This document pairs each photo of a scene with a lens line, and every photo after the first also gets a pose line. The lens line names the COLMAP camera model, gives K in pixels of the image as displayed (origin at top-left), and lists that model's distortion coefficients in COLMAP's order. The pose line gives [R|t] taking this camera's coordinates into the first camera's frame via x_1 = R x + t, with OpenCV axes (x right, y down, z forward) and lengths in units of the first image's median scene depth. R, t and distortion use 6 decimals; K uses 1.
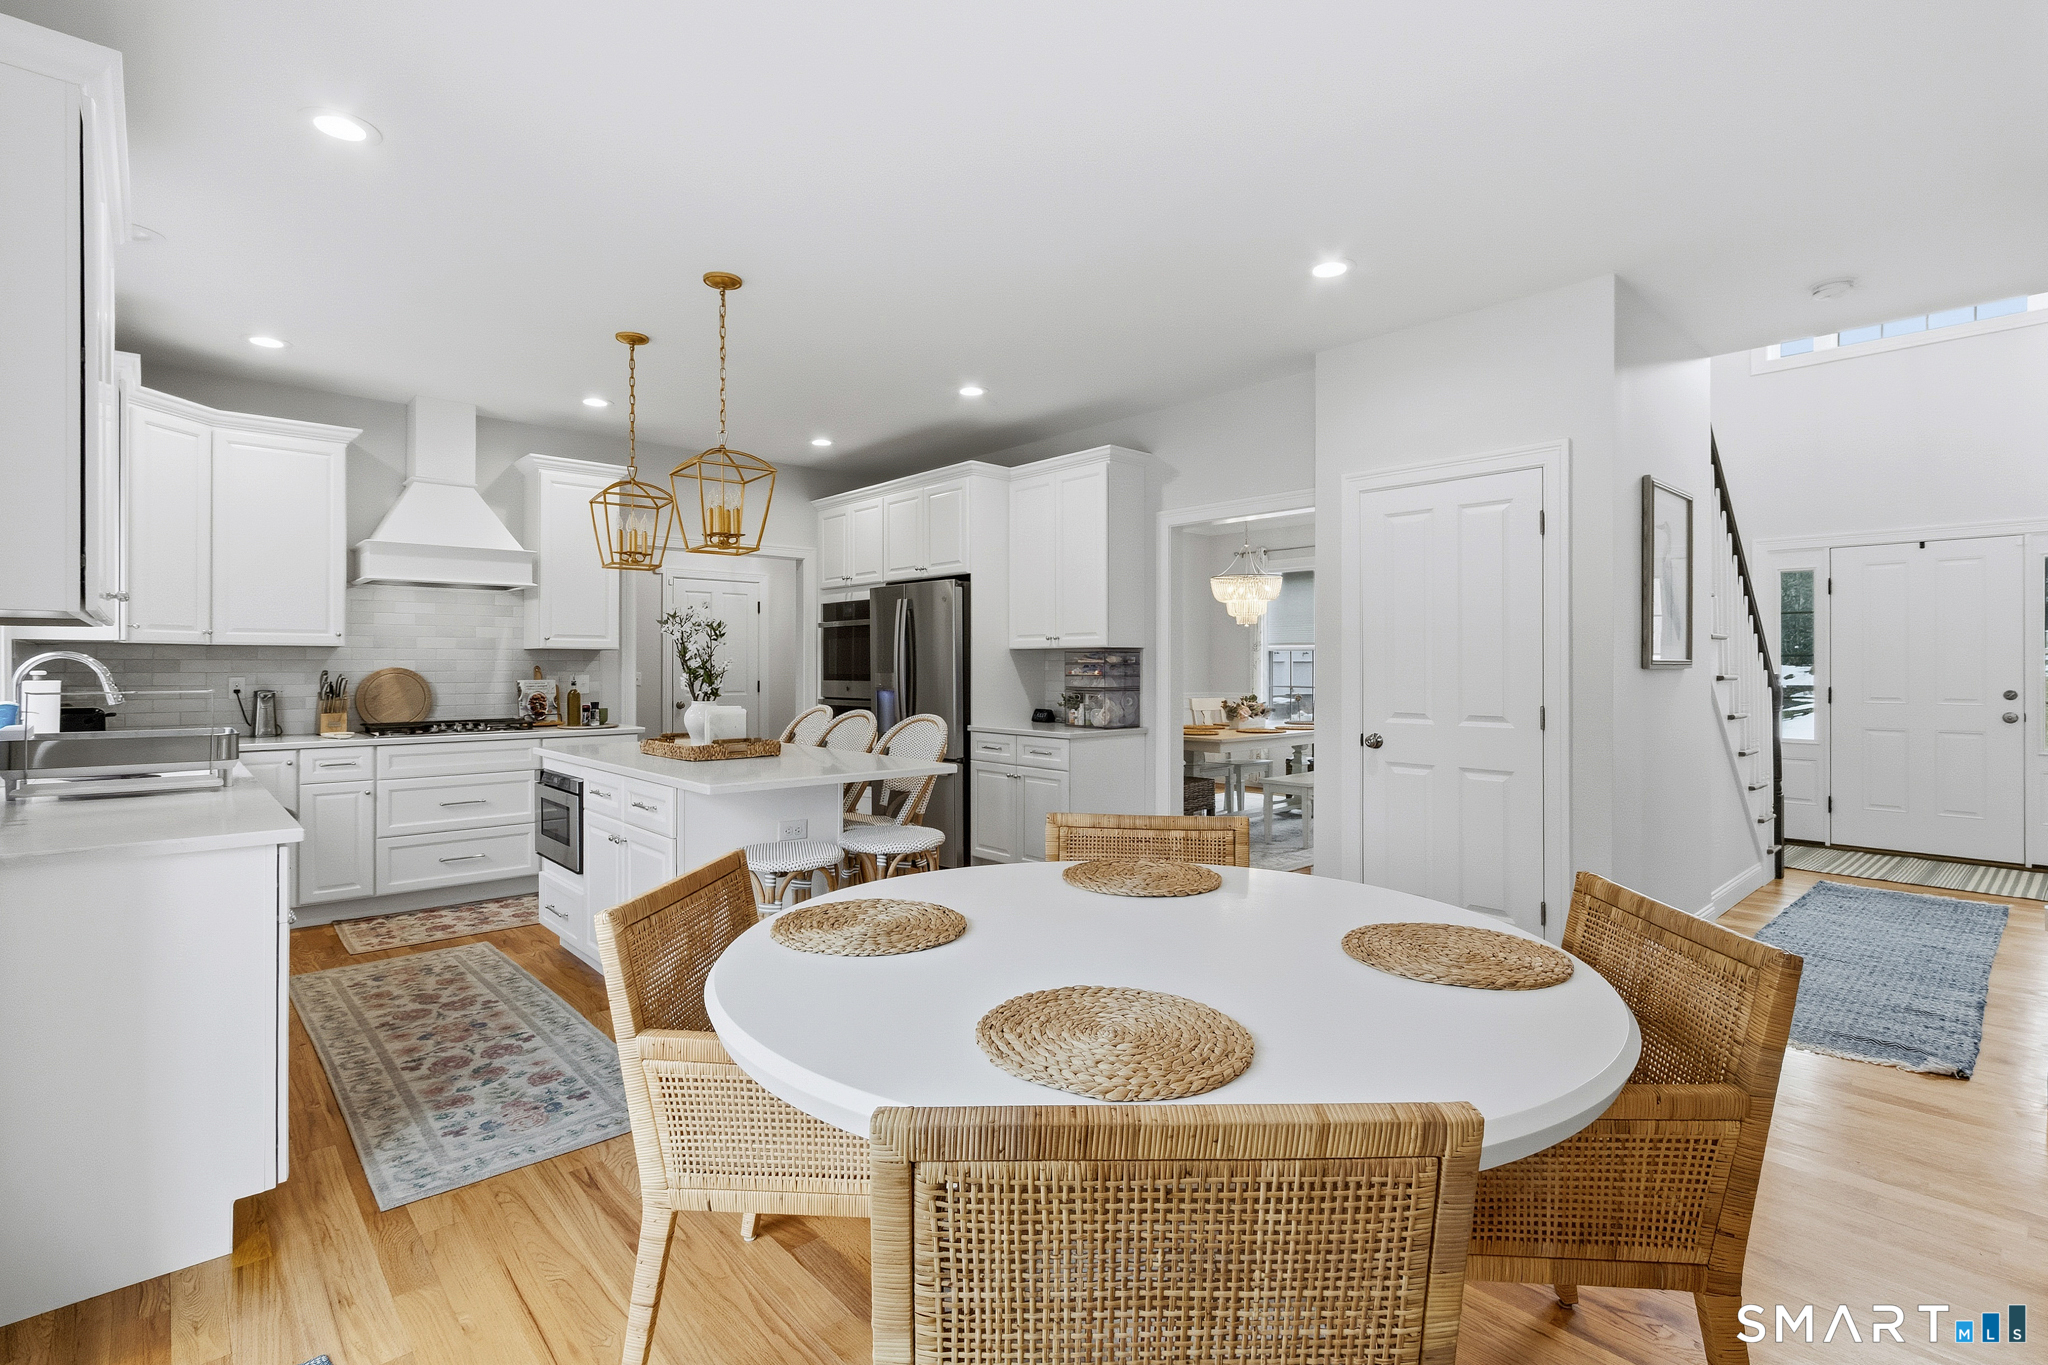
lens RADIAL K [[948.0, 0, 1025.4], [0, 948.0, 665.9], [0, 0, 1]] dist [0.002338, -0.001504]
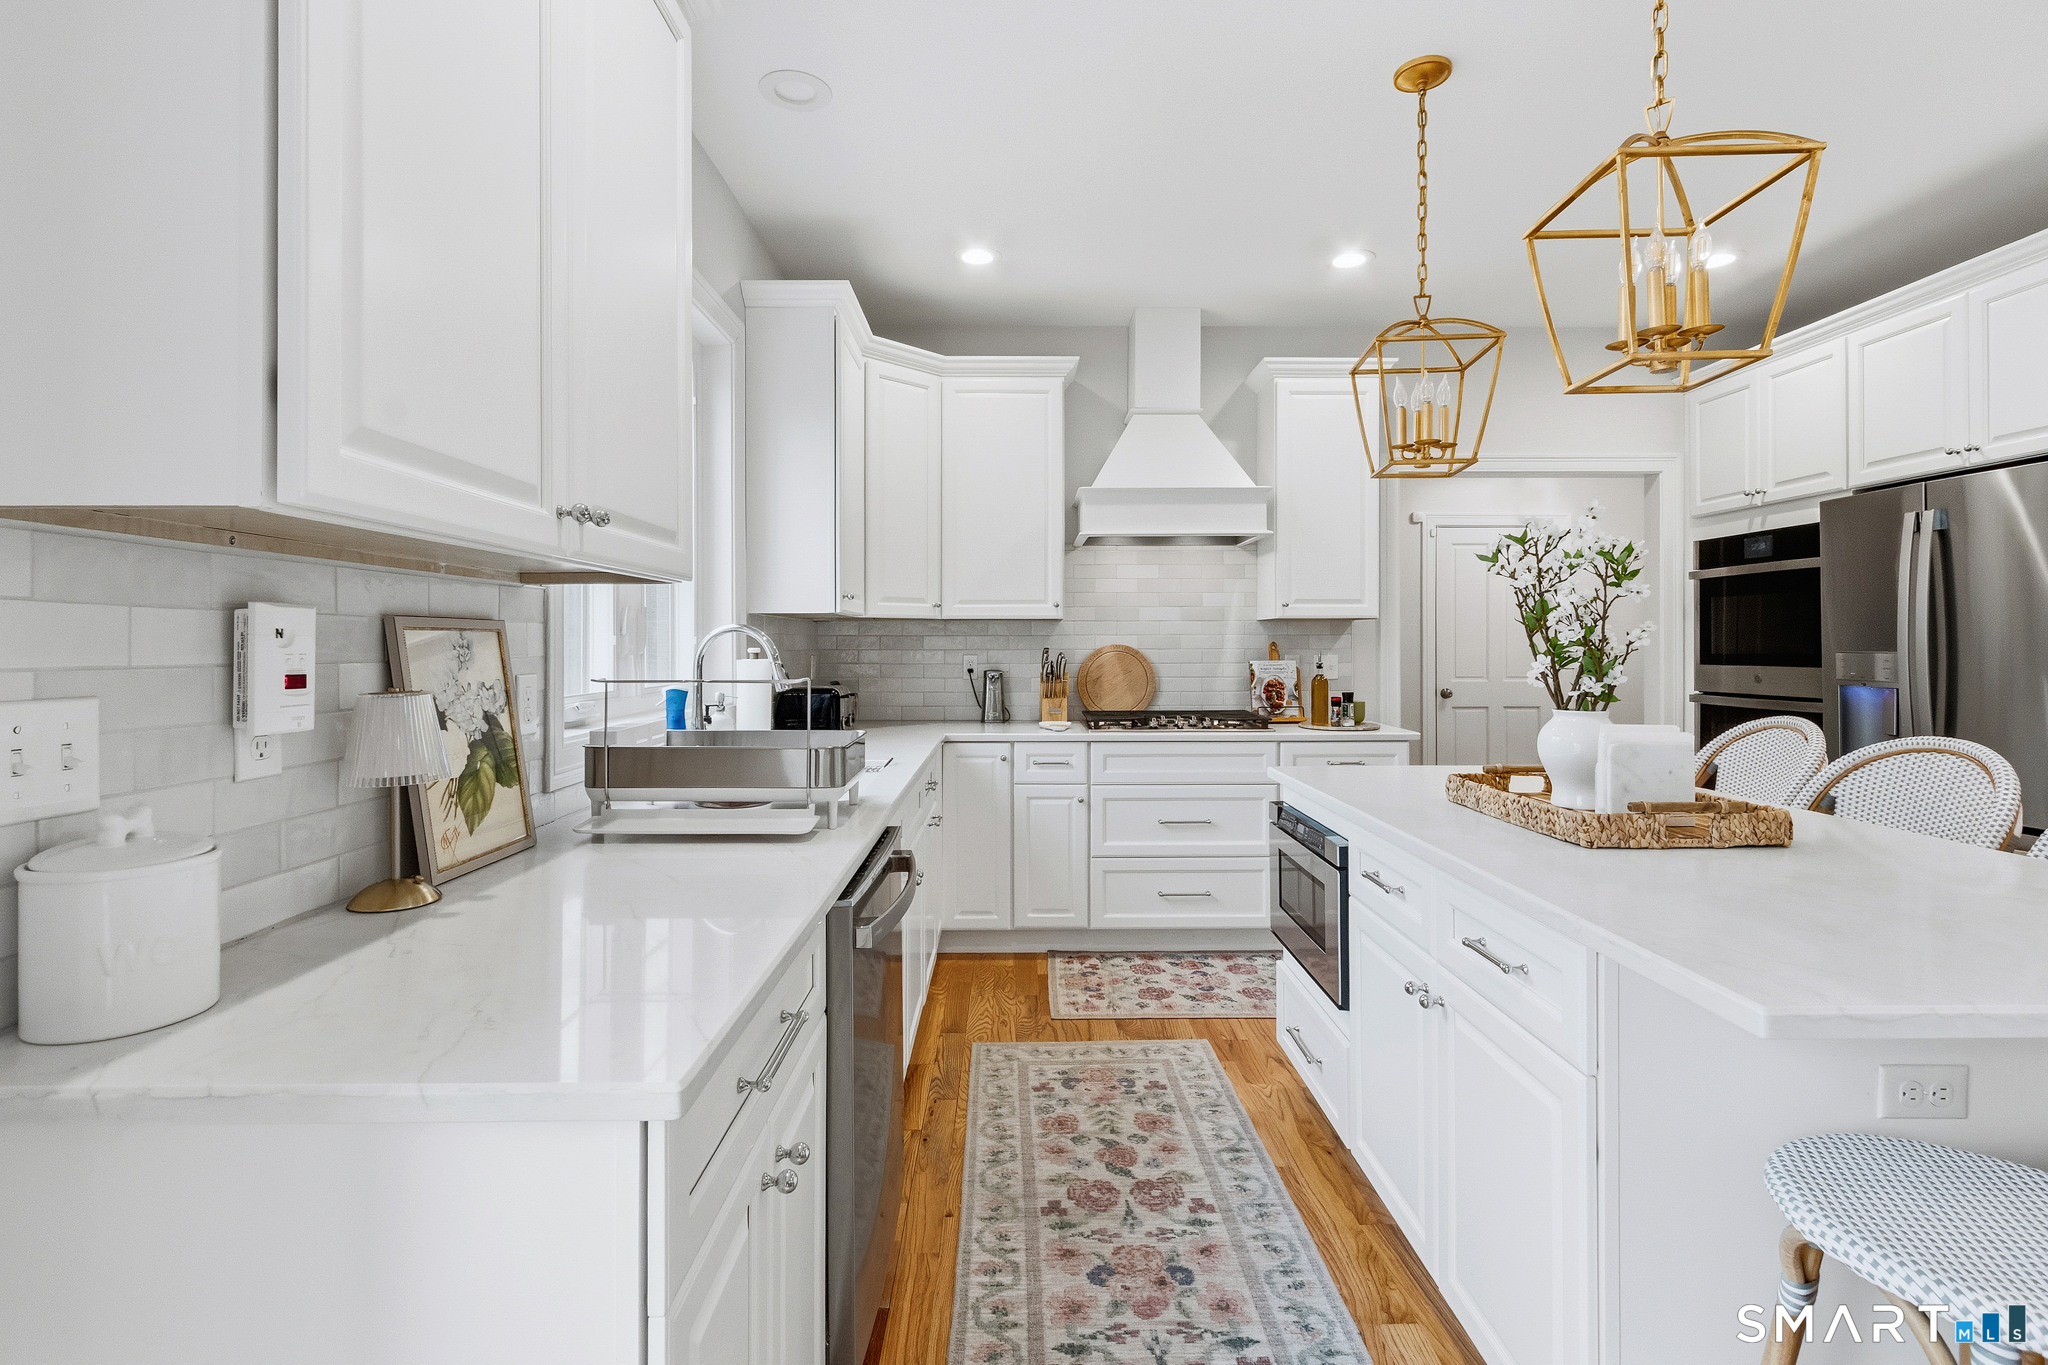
lens RADIAL K [[948.0, 0, 1029.8], [0, 948.0, 640.1], [0, 0, 1]] dist [0.002338, -0.001504]
pose [[0.746956, -0.004462, -0.664858, -0.182176], [0.002369, 0.999989, -0.004050, 0.001286], [0.664869, 0.001450, 0.746959, 0.354929]]
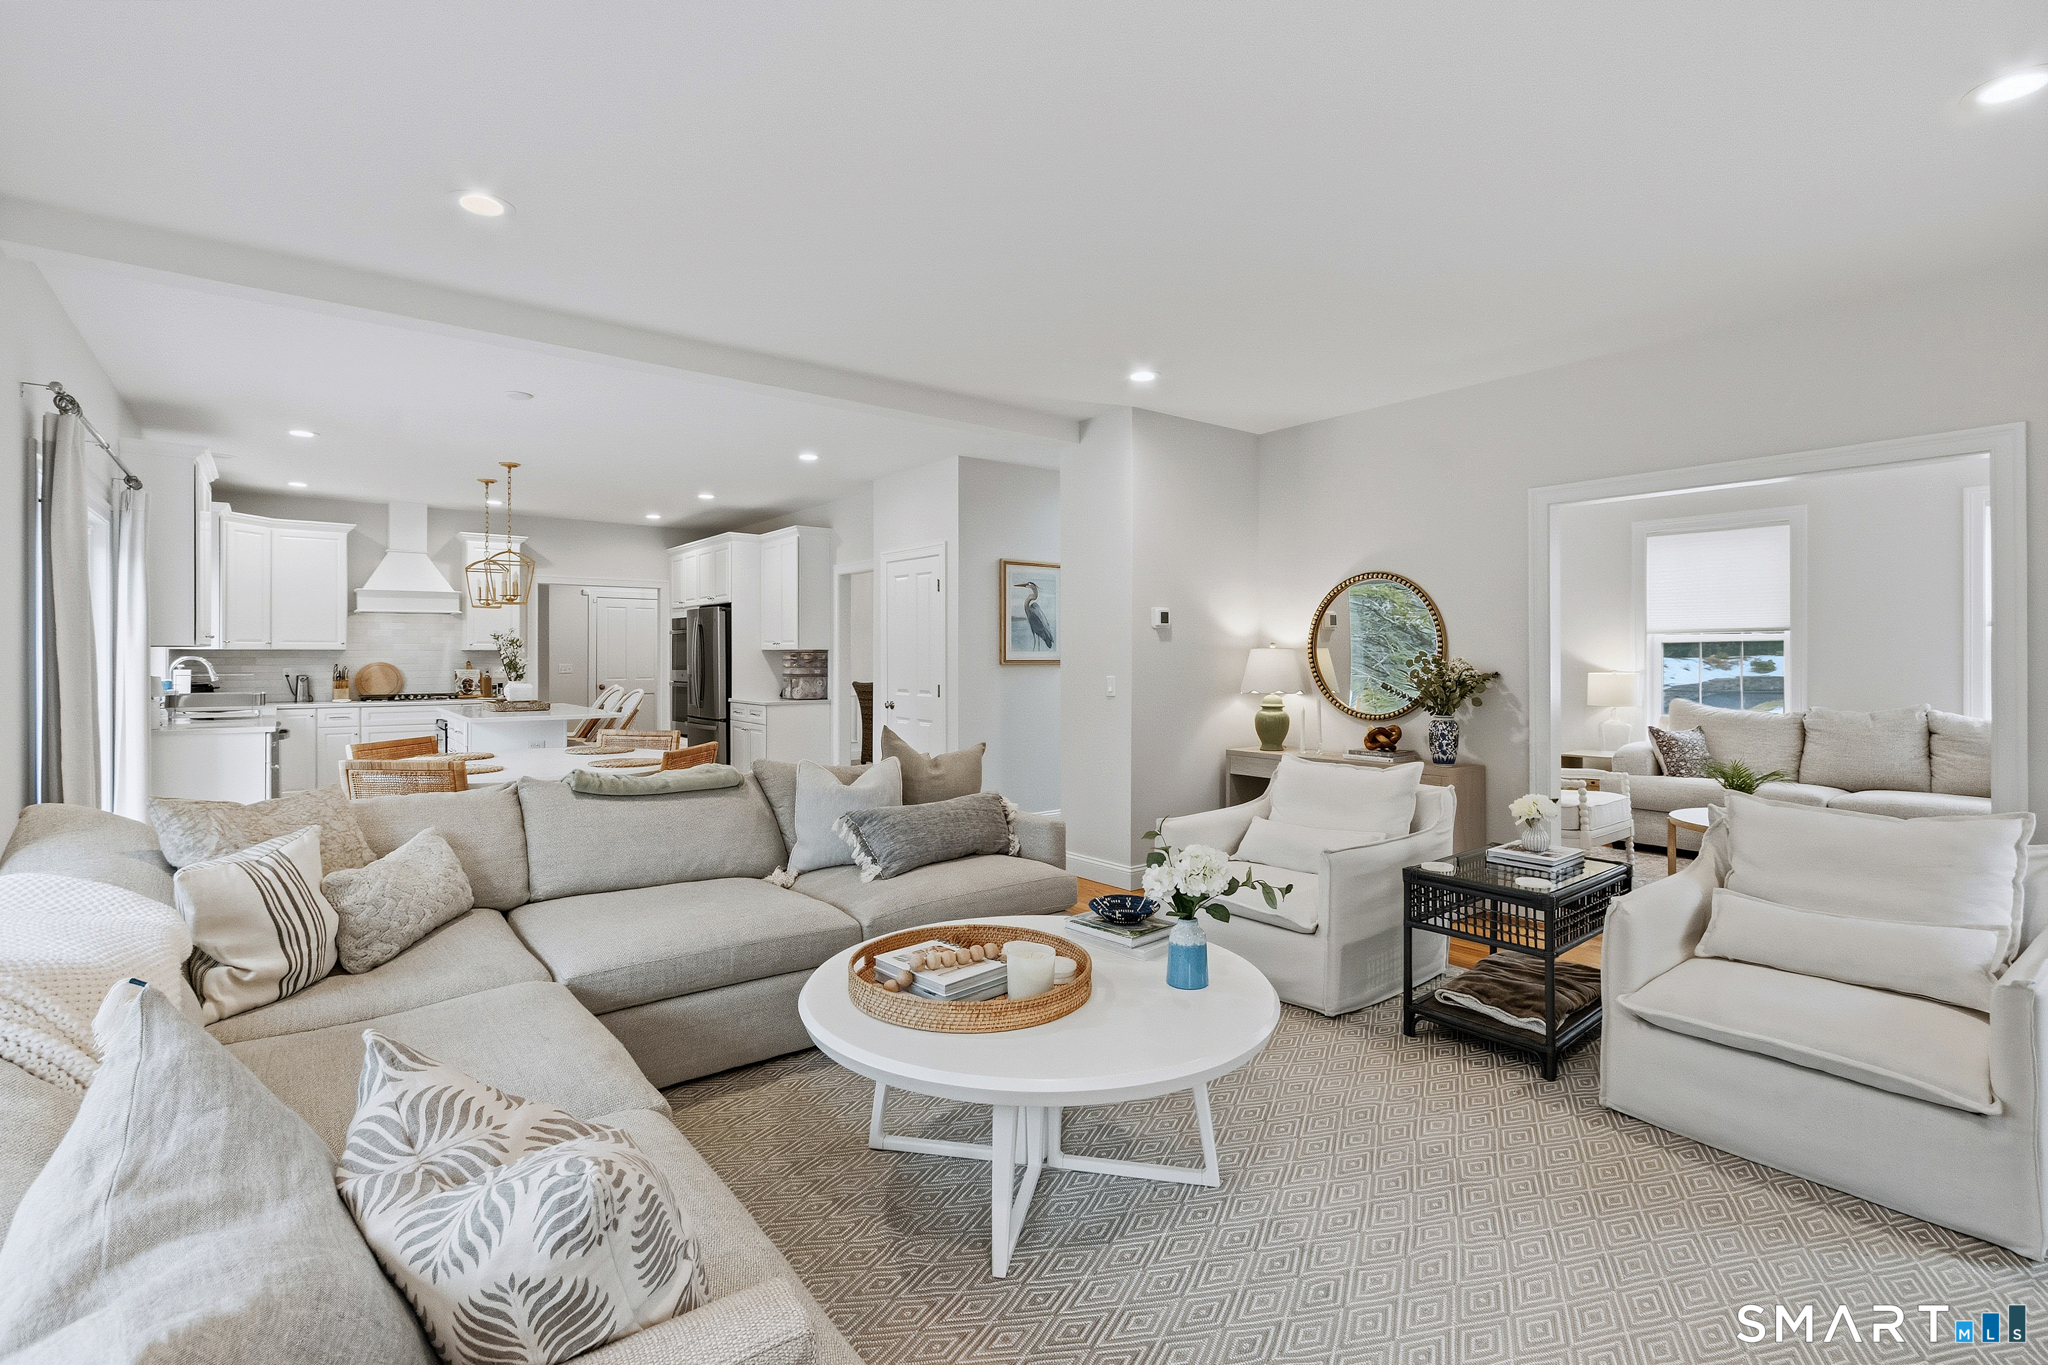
lens RADIAL K [[948.0, 0, 1043.6], [0, 948.0, 663.2], [0, 0, 1]] dist [0.002338, -0.001504]
pose [[0.997797, 0.000512, -0.066332, 0.669465], [-0.000029, 0.999973, 0.007283, -0.009104], [0.066334, -0.007265, 0.997771, -0.645916]]
